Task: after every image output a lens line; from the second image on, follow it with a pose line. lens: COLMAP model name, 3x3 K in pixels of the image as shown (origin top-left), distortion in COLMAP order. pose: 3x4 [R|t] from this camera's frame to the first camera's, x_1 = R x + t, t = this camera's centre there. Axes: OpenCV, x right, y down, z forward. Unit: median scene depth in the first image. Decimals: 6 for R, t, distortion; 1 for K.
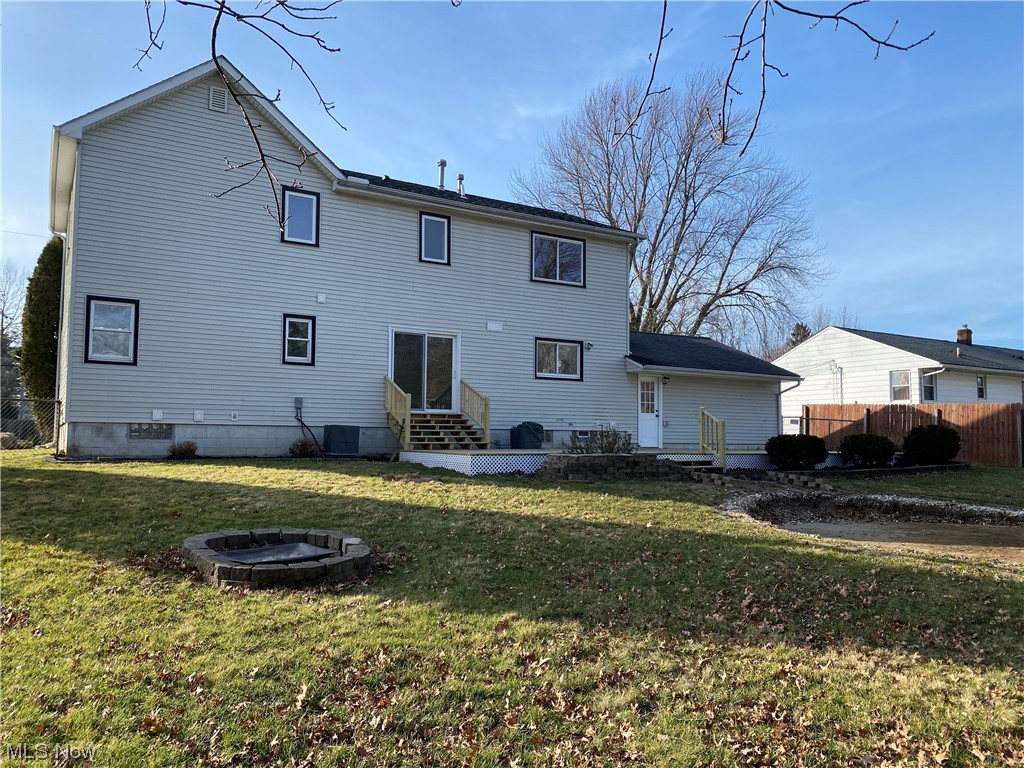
lens RADIAL K [[795.4, 0, 500.9], [0, 795.4, 387.6], [0, 0, 1]] dist [0.045618, -0.005602]
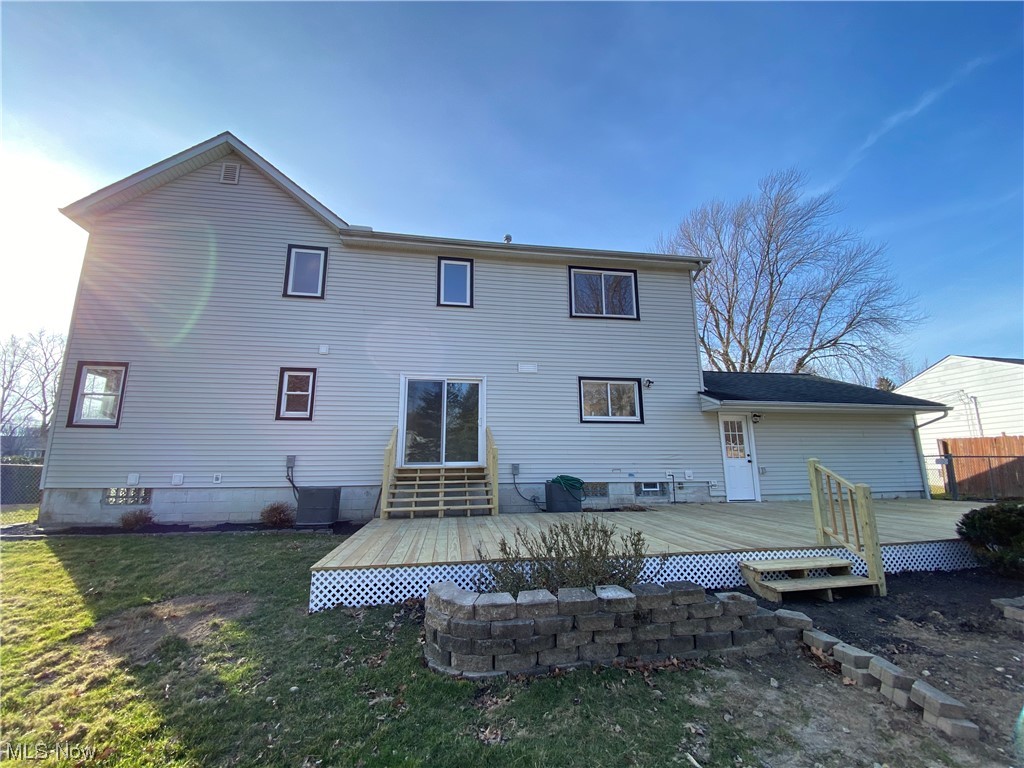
lens RADIAL K [[415.8, 0, 504.5], [0, 415.8, 381.0], [0, 0, 1]] dist [0.014011, -0.017660]
pose [[0.929107, -0.083851, -0.360179, 0.134810], [0.037321, 0.990243, -0.134261, 0.001057], [0.367923, 0.111300, 0.923171, 0.540170]]
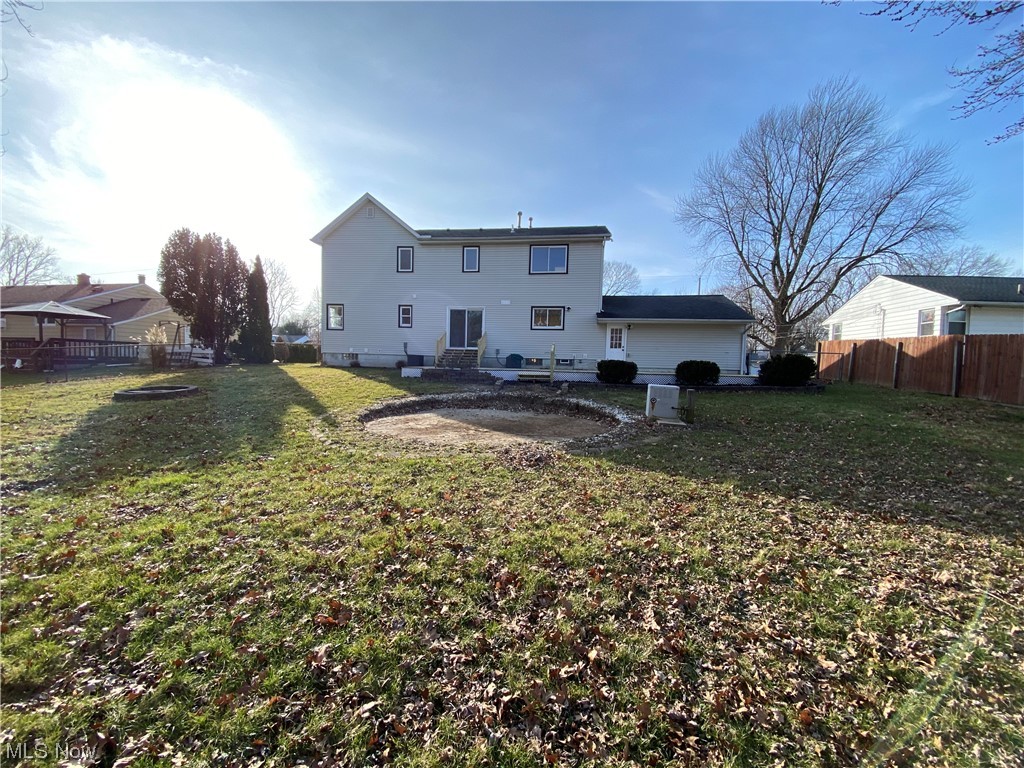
lens RADIAL K [[419.1, 0, 505.1], [0, 419.1, 386.7], [0, 0, 1]] dist [0.064869, -0.048897]
pose [[0.766619, 0.046782, -0.640395, 0.617507], [0.021232, 0.994950, 0.098100, 0.022725], [0.641751, -0.088803, 0.761755, 0.228222]]
